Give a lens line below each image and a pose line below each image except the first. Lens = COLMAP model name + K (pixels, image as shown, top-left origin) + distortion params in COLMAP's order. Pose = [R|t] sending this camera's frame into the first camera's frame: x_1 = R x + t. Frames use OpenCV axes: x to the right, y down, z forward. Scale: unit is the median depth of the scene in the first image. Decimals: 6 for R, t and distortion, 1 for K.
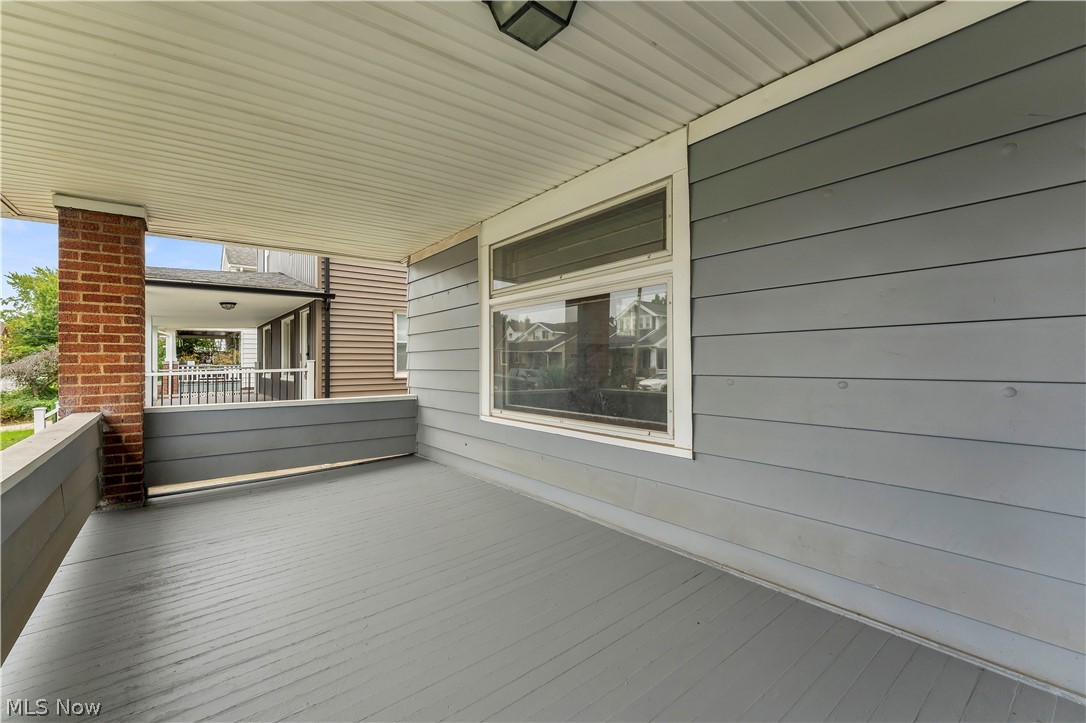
lens RADIAL K [[462.7, 0, 543.0], [0, 462.7, 361.5], [0, 0, 1]] dist [-0.000254, -0.000021]
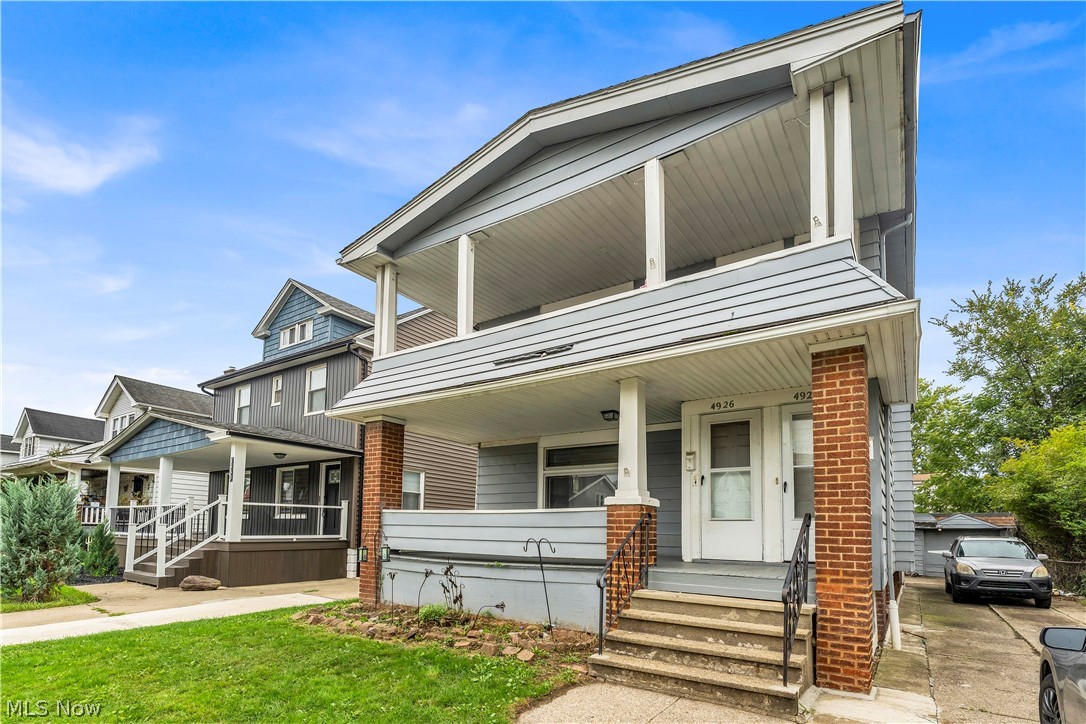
lens RADIAL K [[501.3, 0, 543.0], [0, 501.3, 362.0], [0, 0, 1]] dist [-0.000162, -0.000016]
pose [[0.955936, 0.125592, 0.265355, -0.684339], [-0.032062, 0.943129, -0.330878, 0.149359], [-0.291820, 0.307790, 0.905597, -1.182507]]
